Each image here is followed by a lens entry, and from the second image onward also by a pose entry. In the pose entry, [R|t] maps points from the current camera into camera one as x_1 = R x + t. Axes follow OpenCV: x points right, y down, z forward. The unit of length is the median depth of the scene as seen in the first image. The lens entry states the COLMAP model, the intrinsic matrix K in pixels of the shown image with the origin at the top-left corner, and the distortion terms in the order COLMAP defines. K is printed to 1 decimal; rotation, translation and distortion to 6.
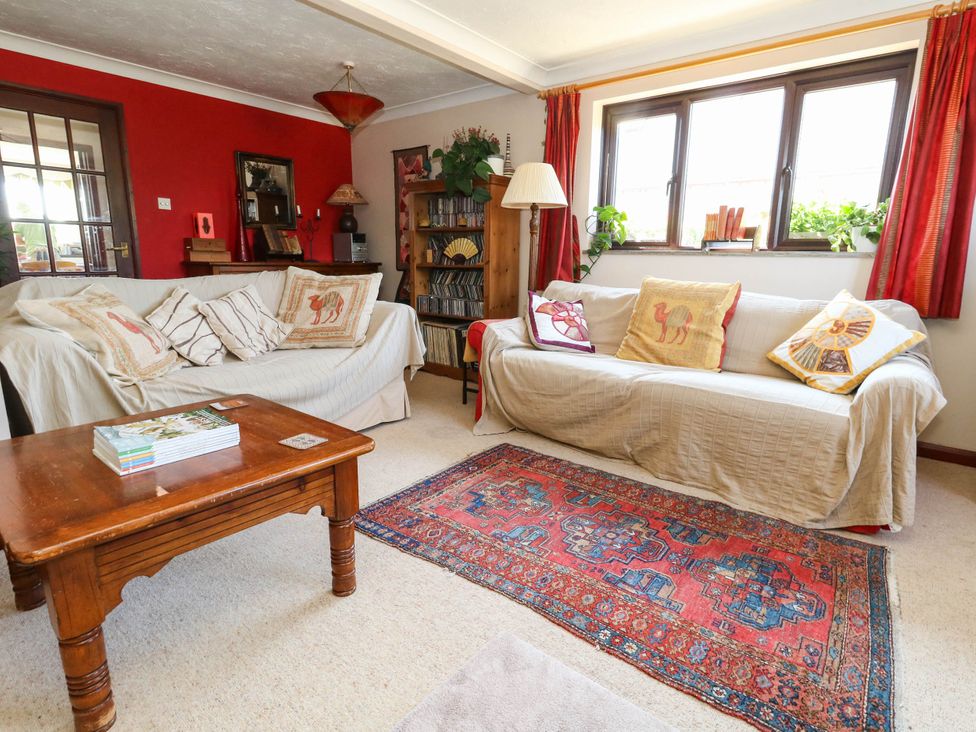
lens RADIAL K [[531.5, 0, 500.2], [0, 531.5, 370.3], [0, 0, 1]] dist [-0.001005, -0.003442]
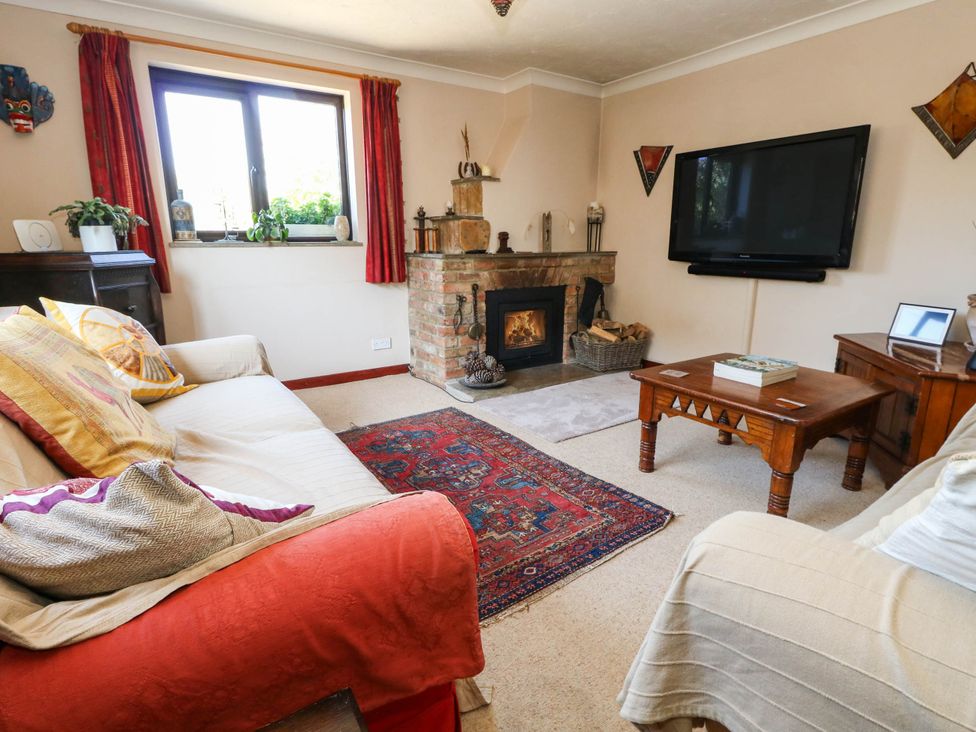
lens RADIAL K [[531.5, 0, 500.2], [0, 531.5, 370.3], [0, 0, 1]] dist [-0.001005, -0.003442]
pose [[-0.959083, -0.086540, 0.269575, -0.230270], [0.041509, 0.898873, 0.436239, -0.459828], [-0.280065, 0.429579, -0.858502, 1.940512]]
